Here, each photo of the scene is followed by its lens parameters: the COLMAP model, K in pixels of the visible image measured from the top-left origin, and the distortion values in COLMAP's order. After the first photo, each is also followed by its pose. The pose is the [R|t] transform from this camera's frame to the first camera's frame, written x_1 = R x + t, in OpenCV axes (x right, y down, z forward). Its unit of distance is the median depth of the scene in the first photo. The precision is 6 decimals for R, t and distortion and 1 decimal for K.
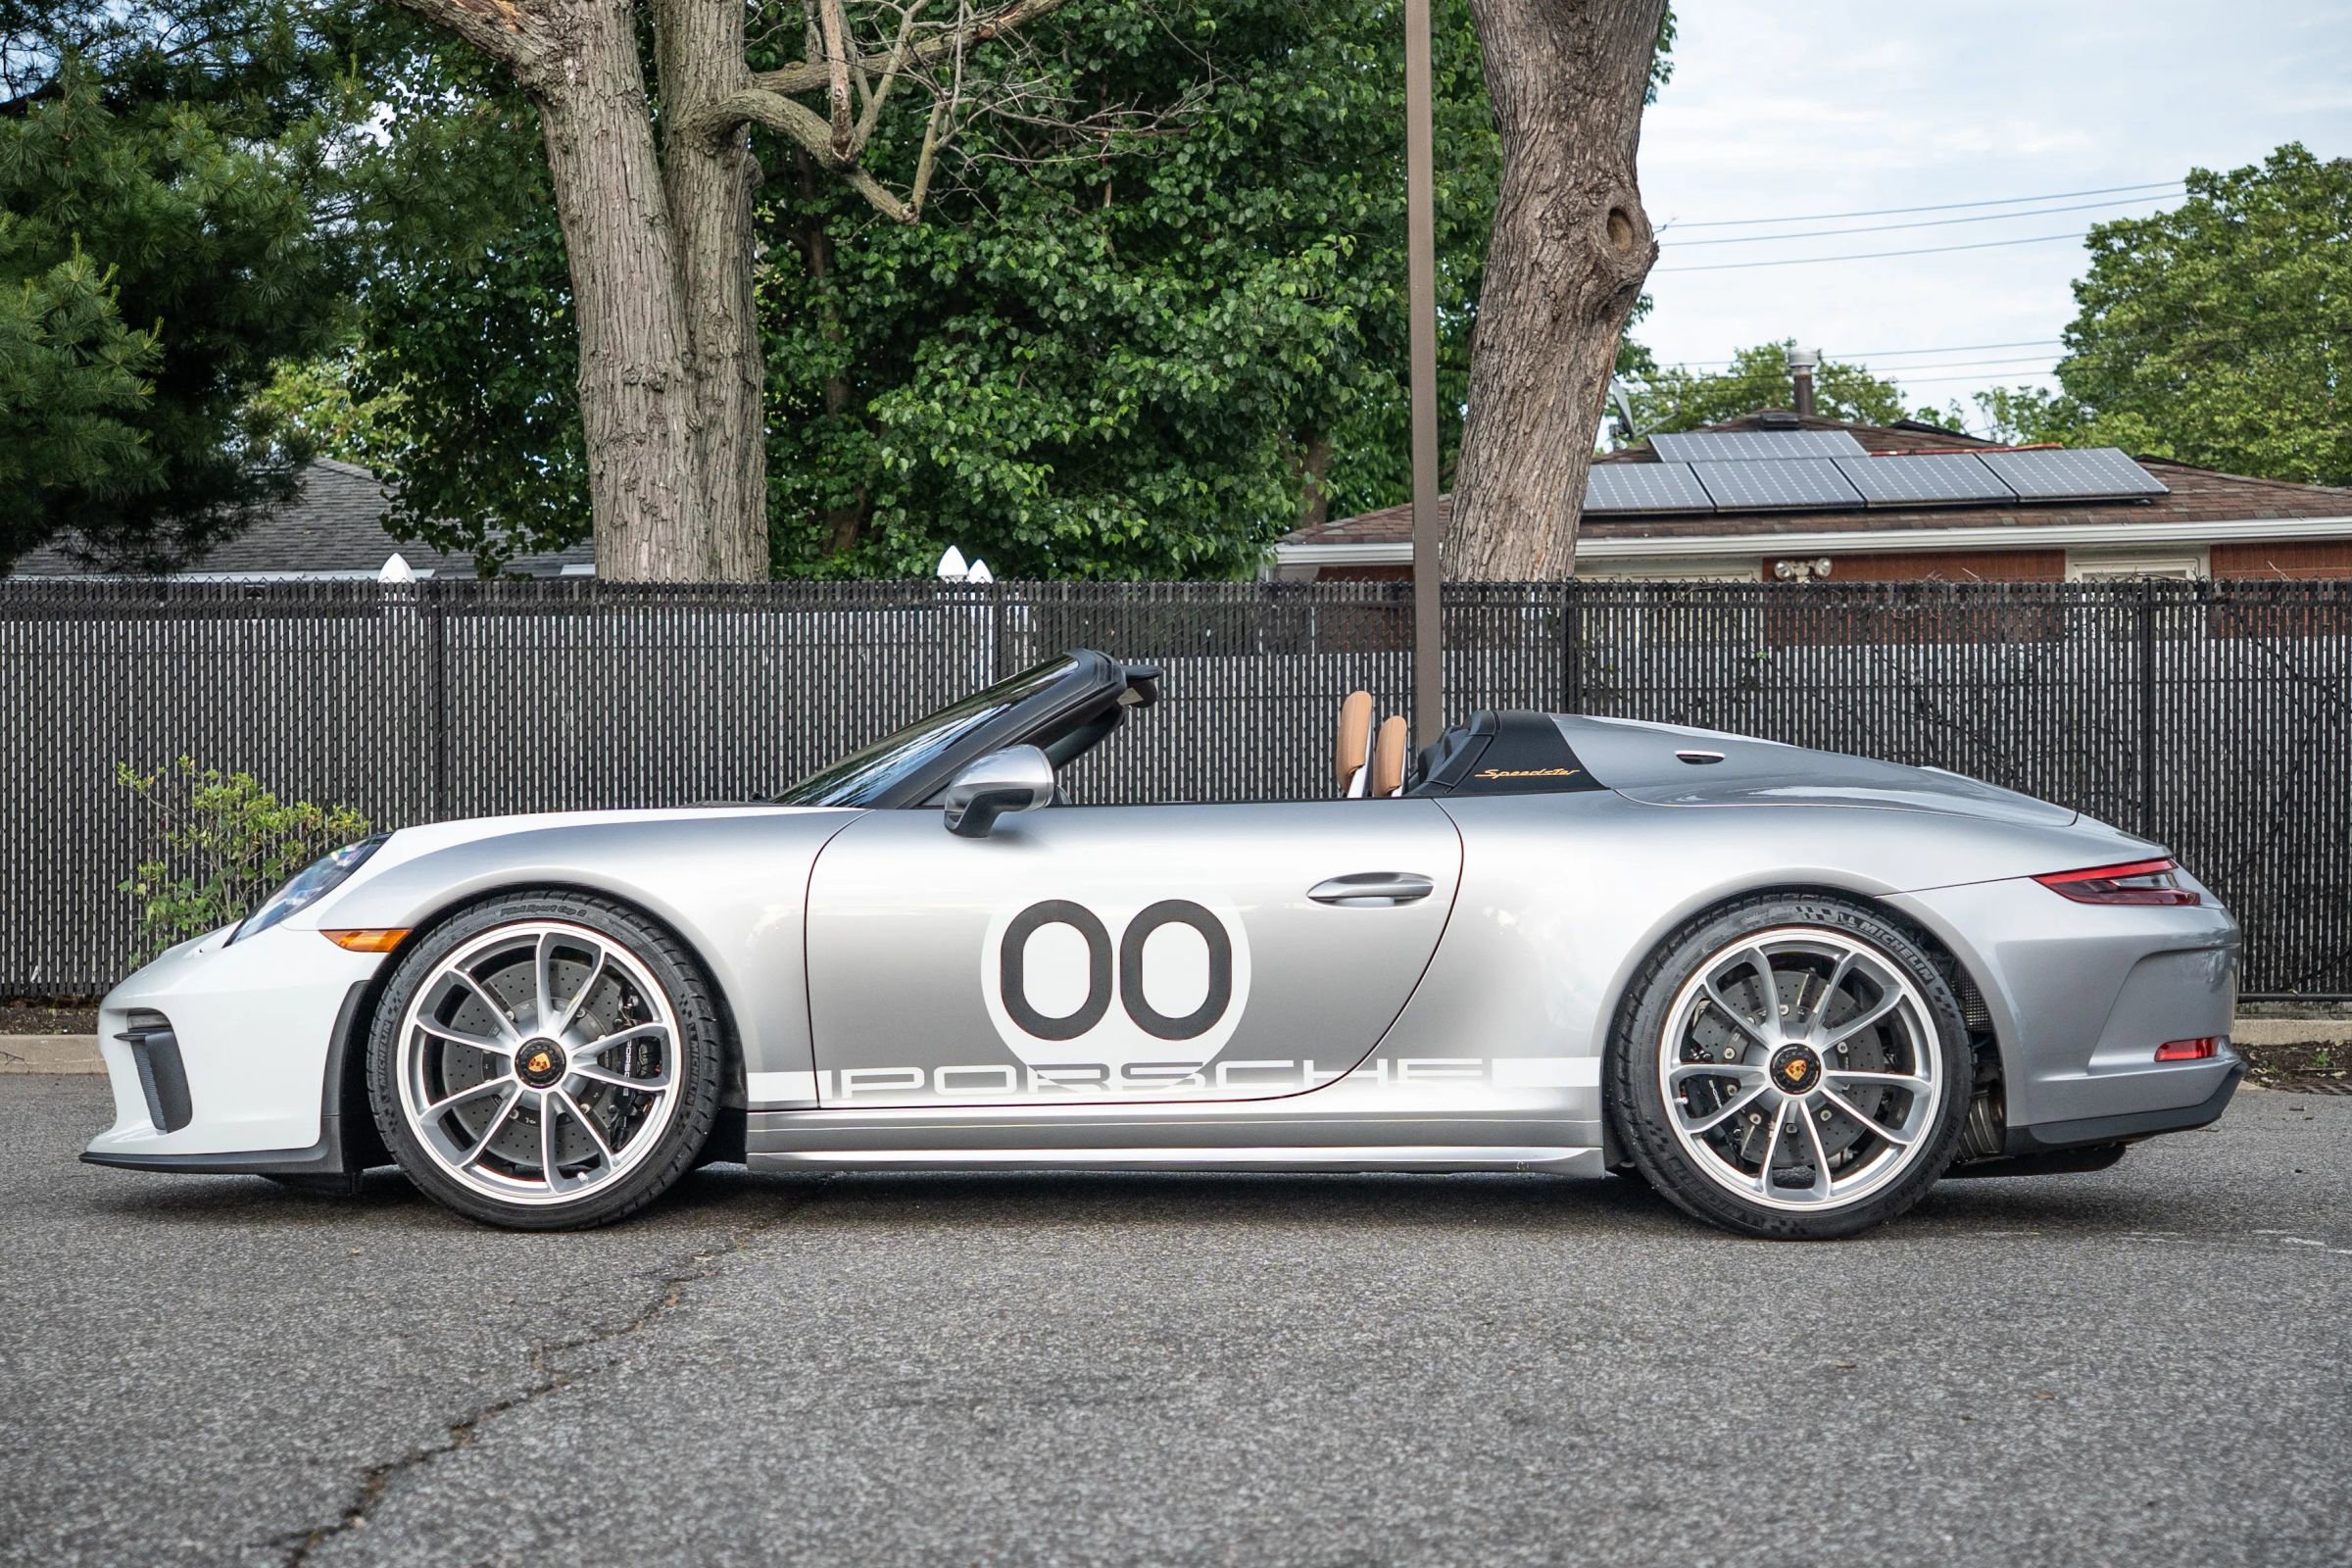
lens RADIAL K [[3550.5, 0, 1161.5], [0, 3550.5, 791.9], [0, 0, 1]] dist [0.135062, 0.411564]
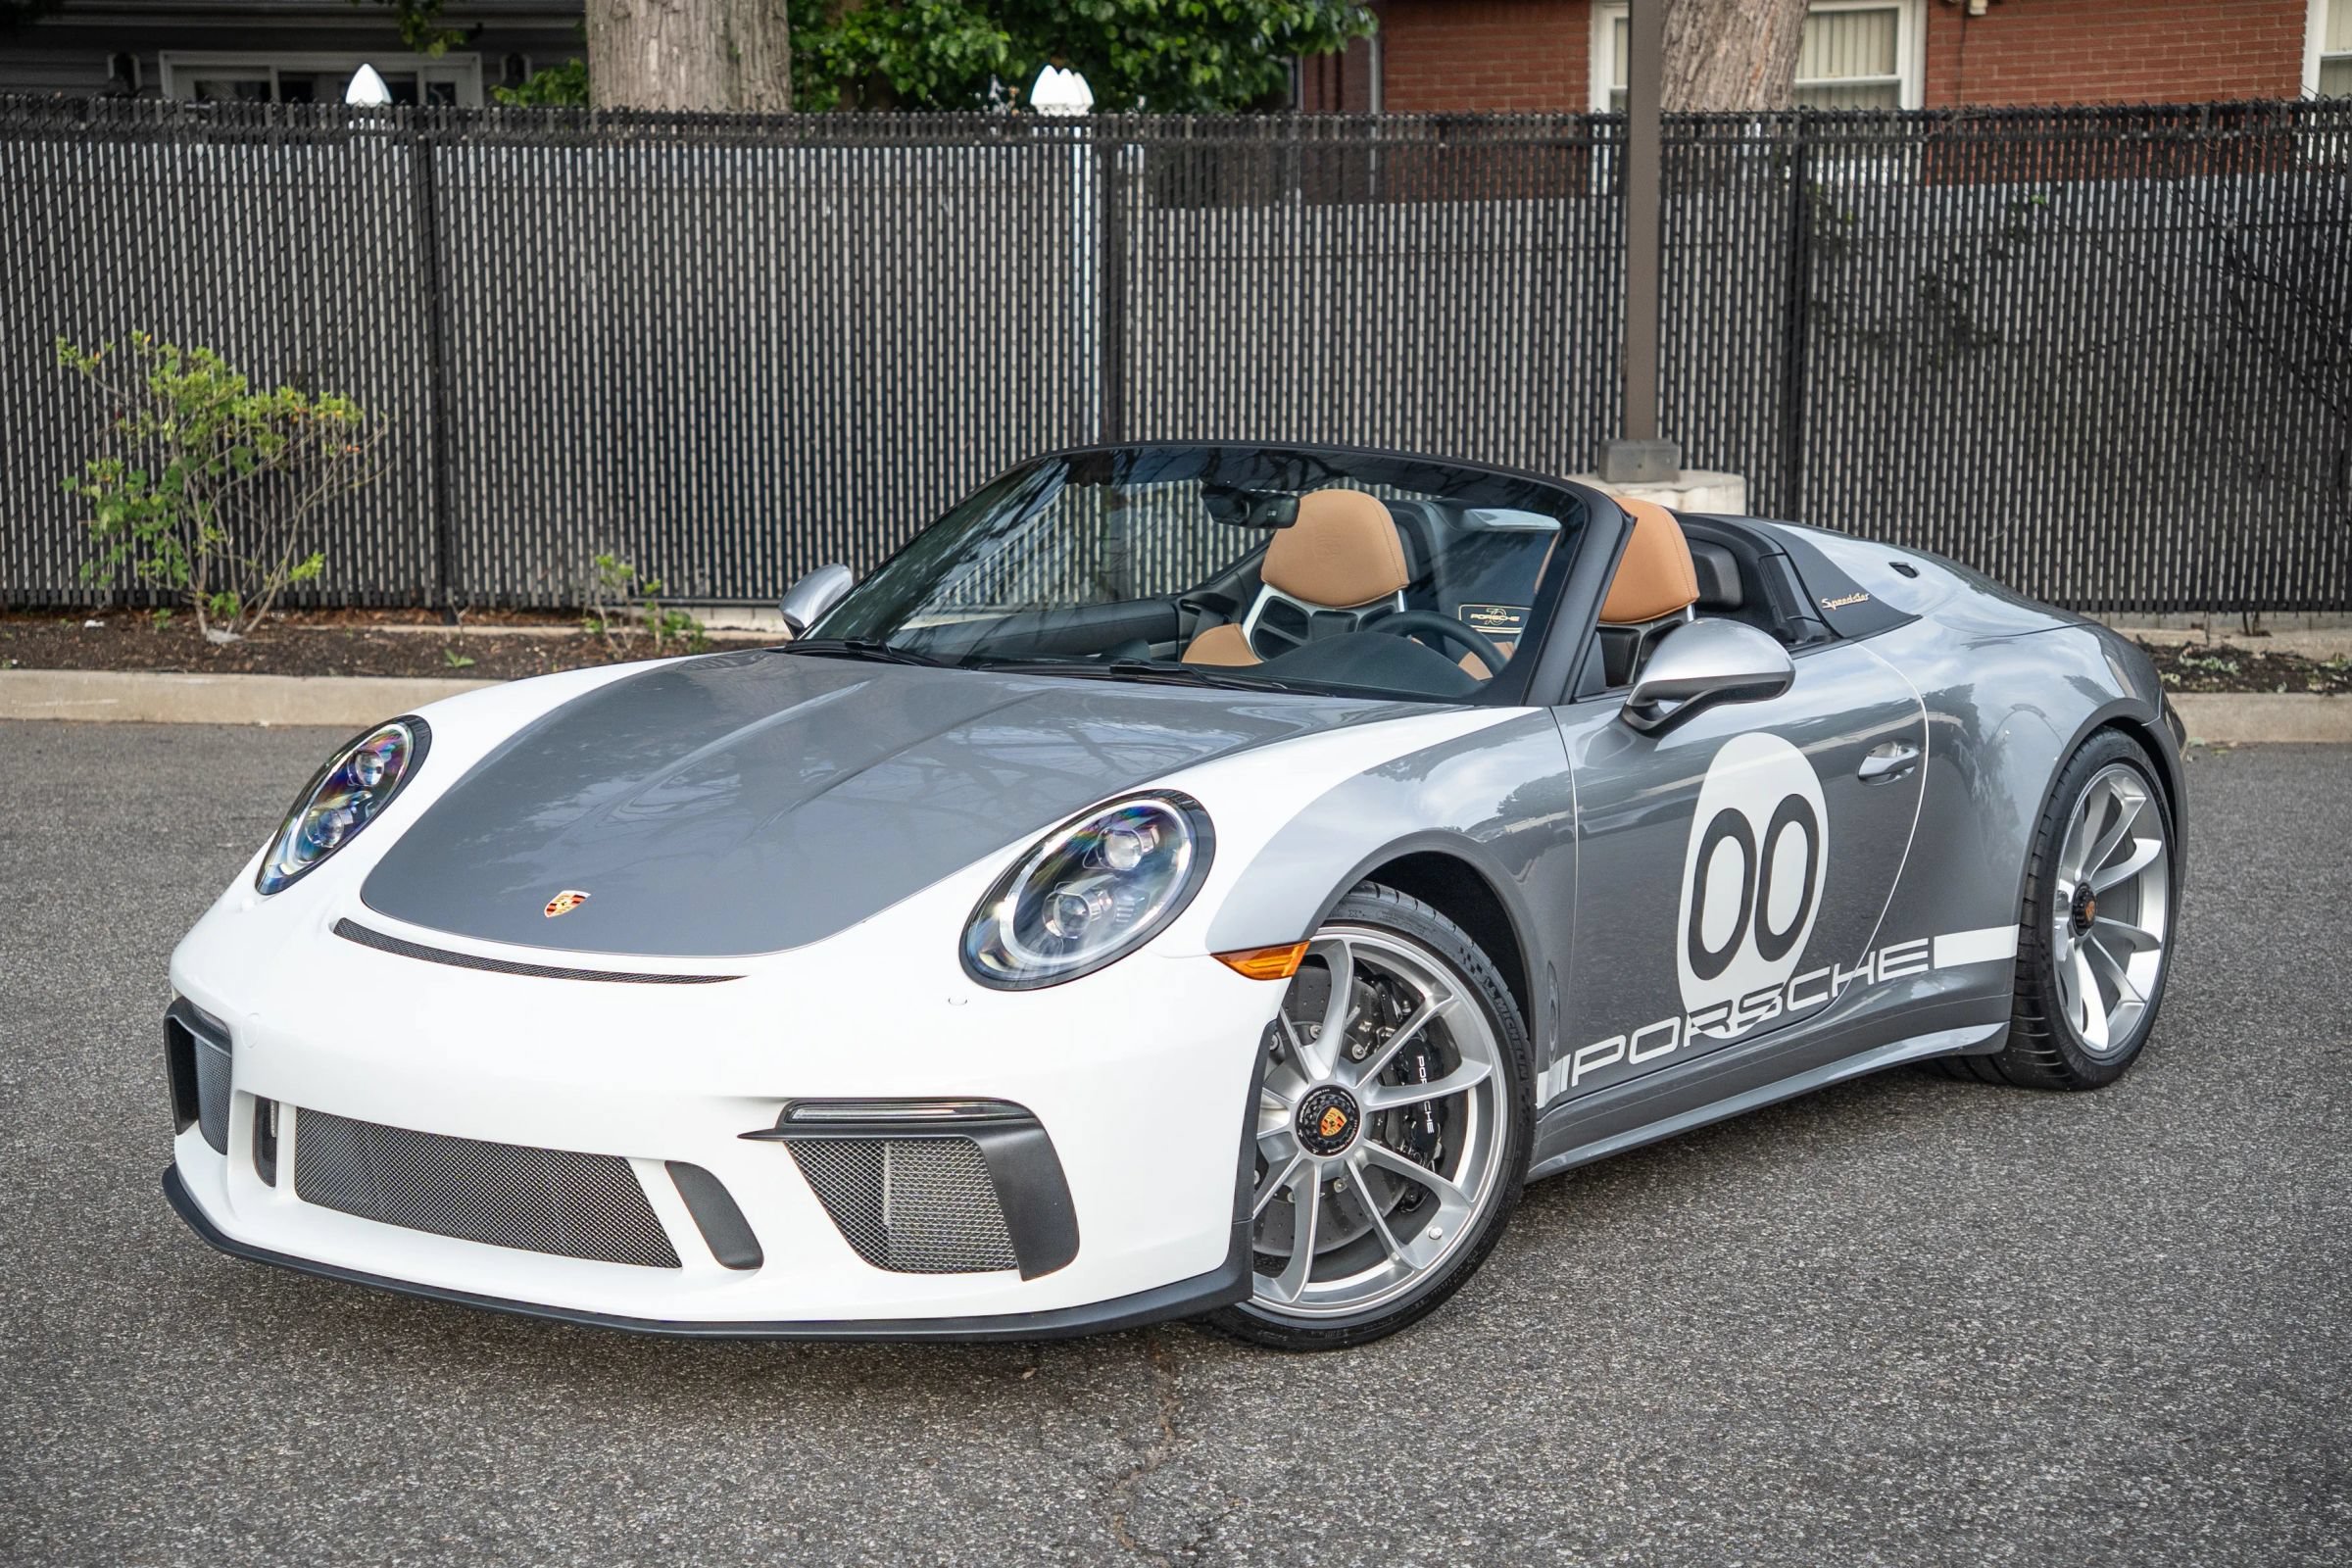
lens RADIAL K [[4151.0, 0, 1115.2], [0, 4151.0, 829.4], [0, 0, 1]] dist [0.283308, 0.862293]
pose [[0.999790, -0.000633, 0.020475, -0.064207], [-0.002768, 0.986176, 0.165680, -0.056564], [-0.020297, -0.165702, 0.985967, 0.013636]]
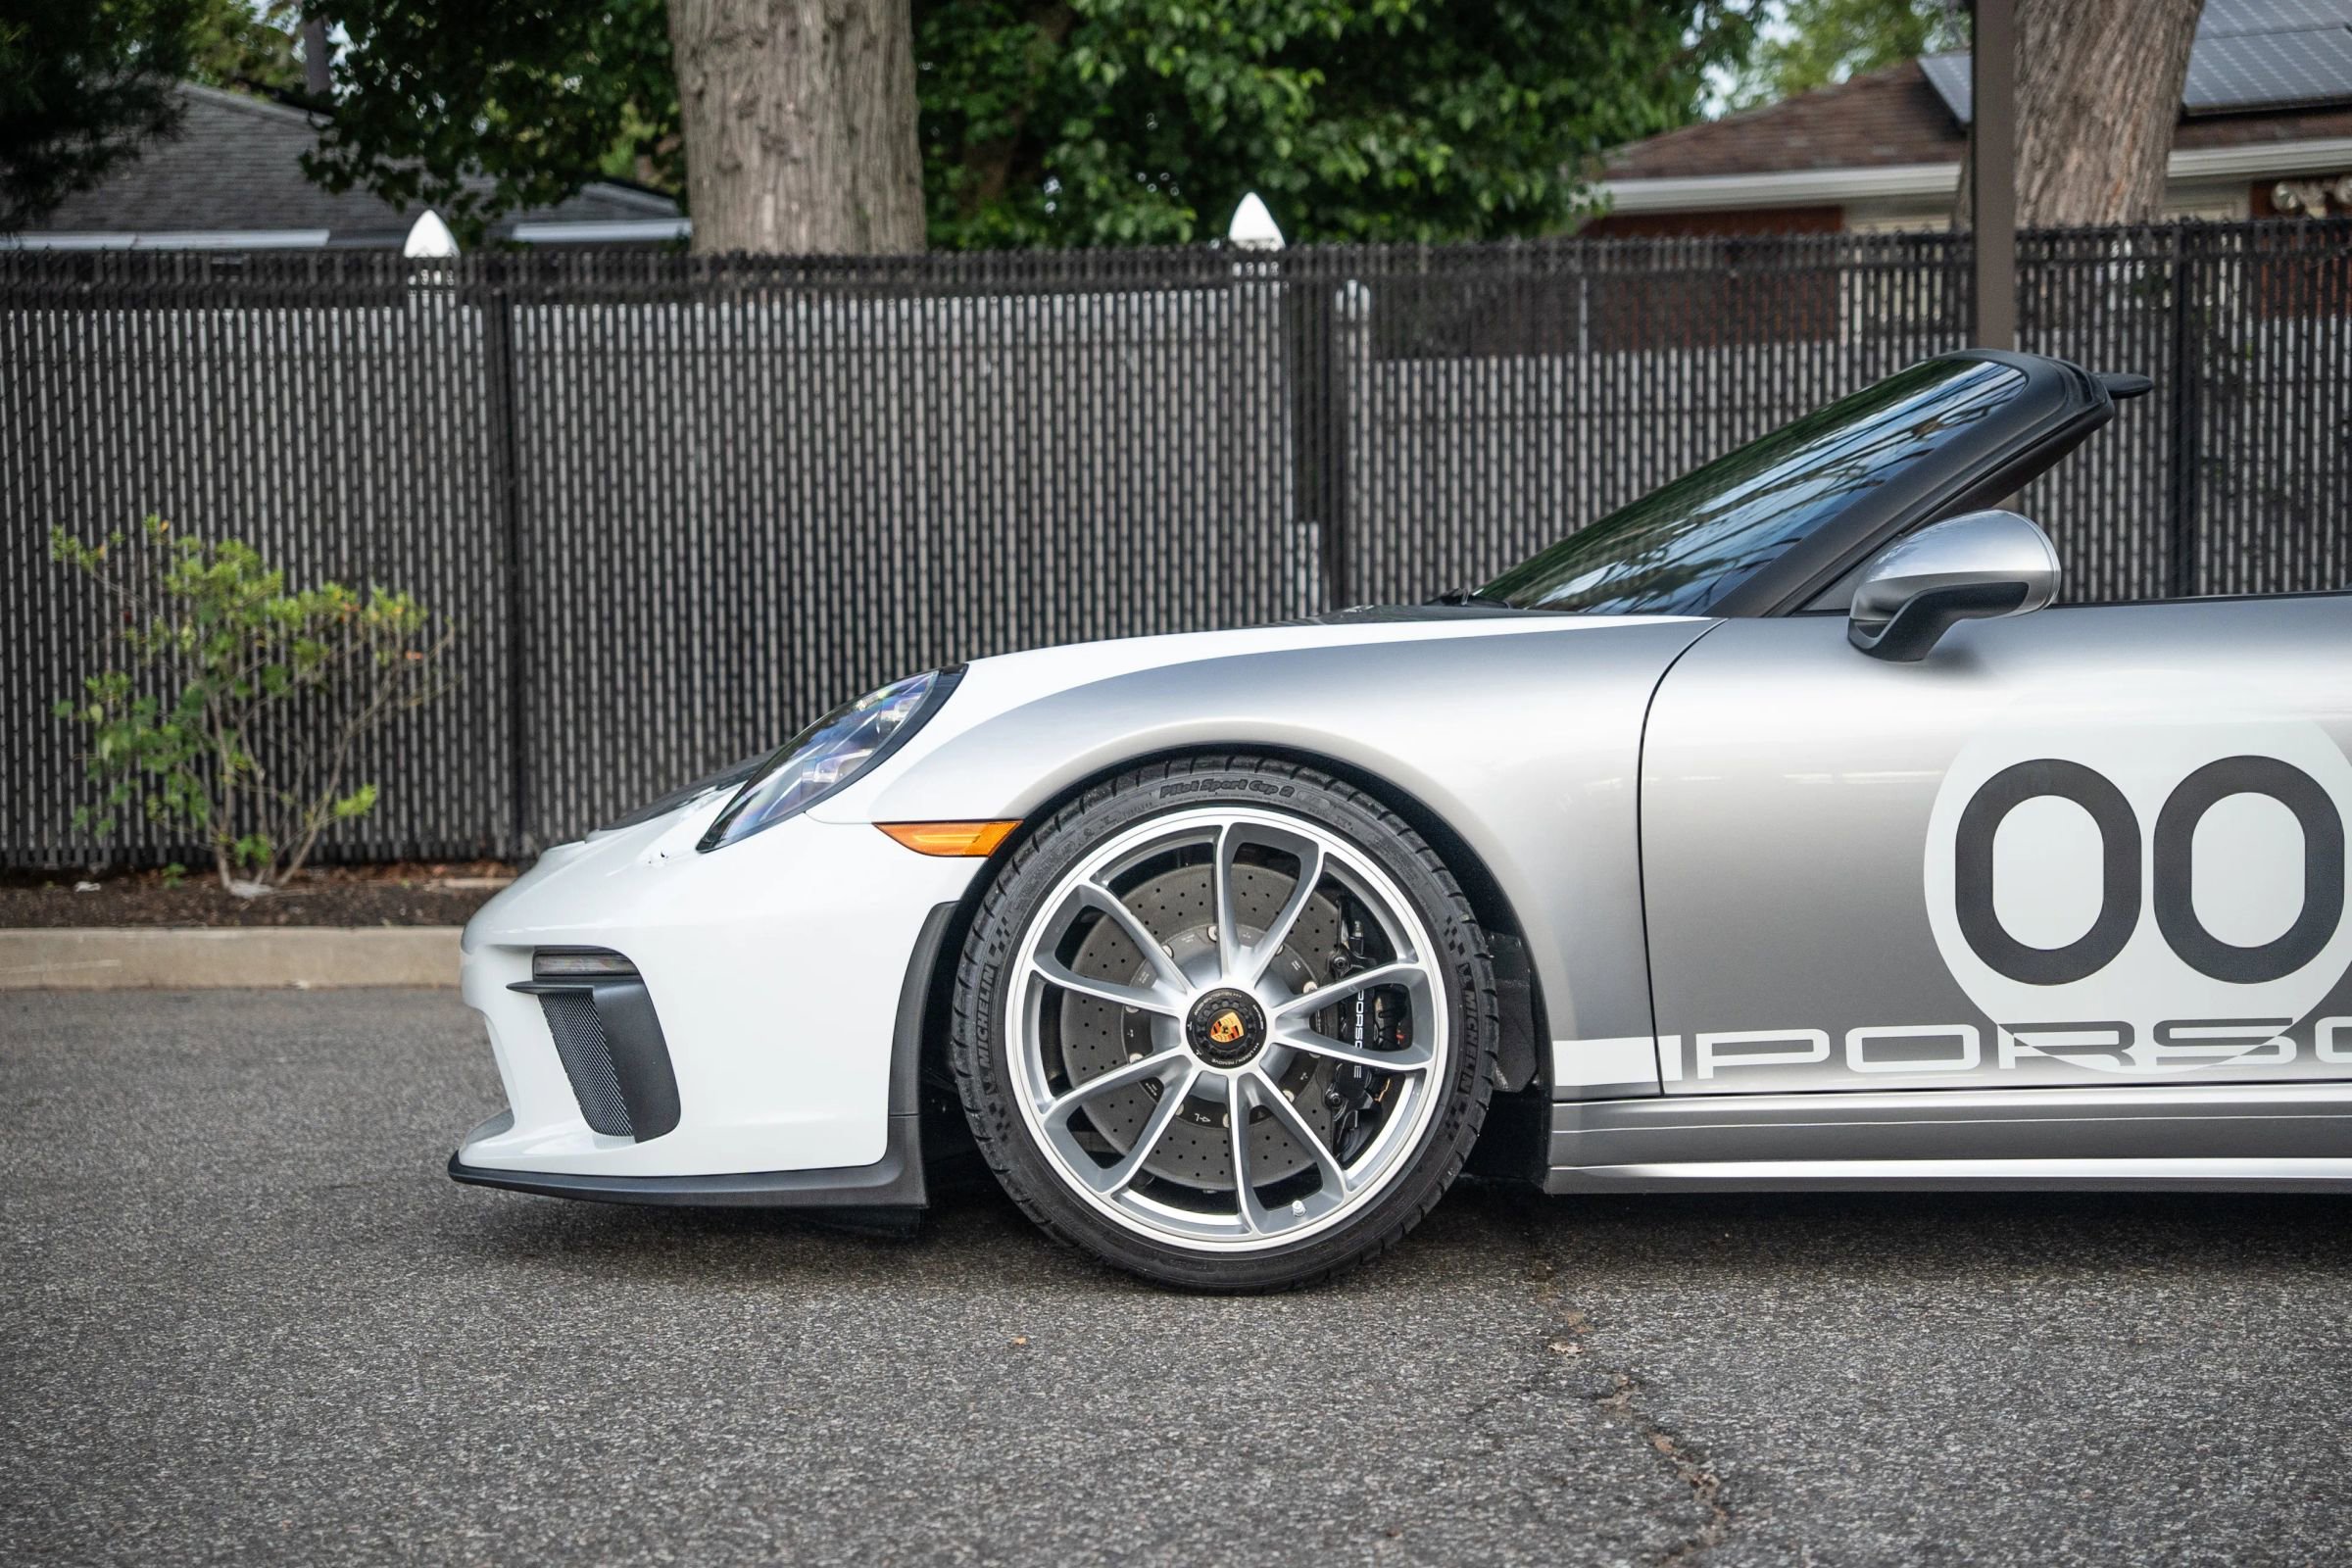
lens RADIAL K [[4809.5, 0, 1160.3], [0, 4809.5, 784.5], [0, 0, 1]] dist [0.458748, 1.619321]
pose [[0.999843, -0.014815, 0.009701, -0.087967], [0.014280, 0.998493, 0.052989, -0.005765], [-0.010471, -0.052842, 0.998548, 0.067944]]
